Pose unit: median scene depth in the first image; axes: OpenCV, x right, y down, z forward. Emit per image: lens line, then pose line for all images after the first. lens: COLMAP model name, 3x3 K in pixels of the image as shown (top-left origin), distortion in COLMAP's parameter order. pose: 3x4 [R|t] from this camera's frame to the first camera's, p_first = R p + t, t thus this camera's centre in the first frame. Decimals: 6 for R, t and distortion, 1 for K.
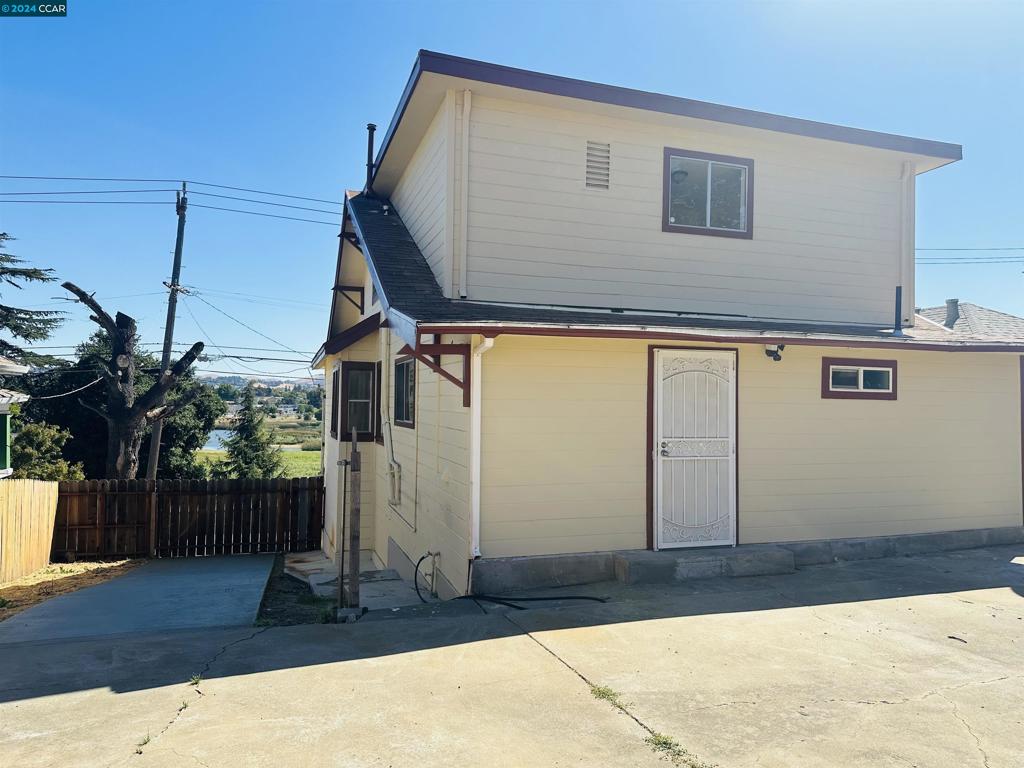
lens RADIAL K [[712.5, 0, 516.2], [0, 712.5, 379.8], [0, 0, 1]] dist [-0.014284, -0.014600]
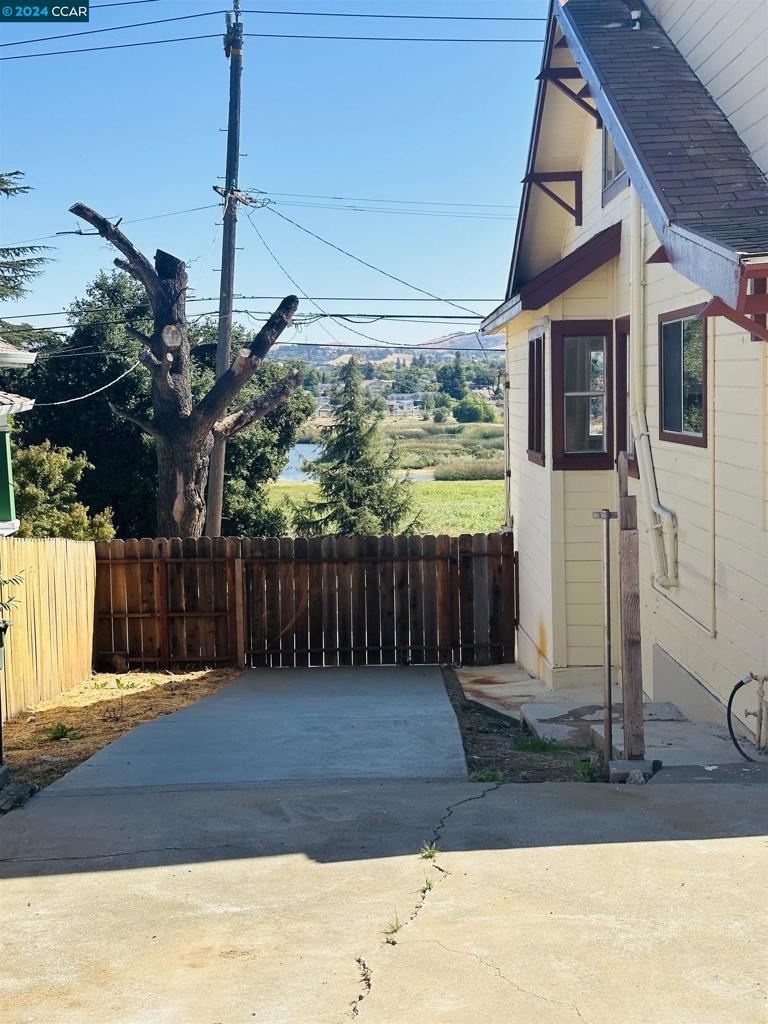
lens RADIAL K [[1401.8, 0, 375.0], [0, 1401.8, 529.1], [0, 0, 1]] dist [0.085642, 0.000000]
pose [[0.945597, 0.001459, -0.325337, -0.027599], [0.042599, 0.990825, 0.128258, -0.013833], [0.322539, -0.135140, 0.936859, -0.068456]]
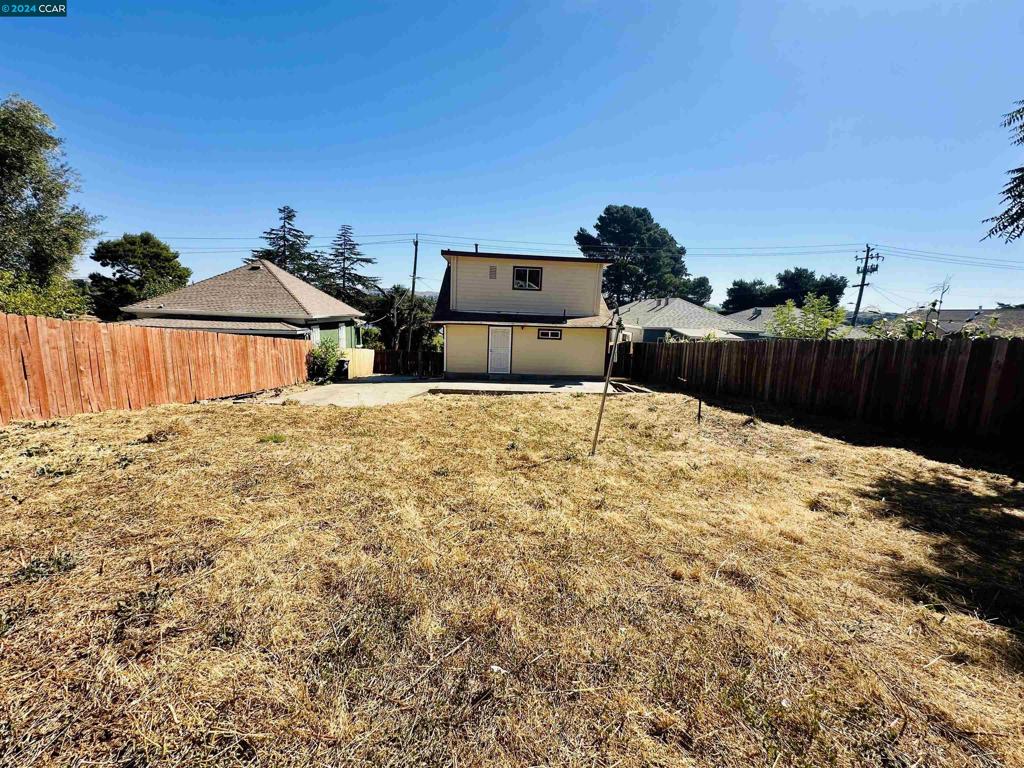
lens RADIAL K [[409.0, 0, 510.4], [0, 409.0, 380.2], [0, 0, 1]] dist [-0.002471, 0.000604]
pose [[0.958881, 0.071448, -0.274668, 0.585336], [-0.015726, 0.979682, 0.199938, -0.126703], [0.283373, -0.187397, 0.940522, -0.761251]]
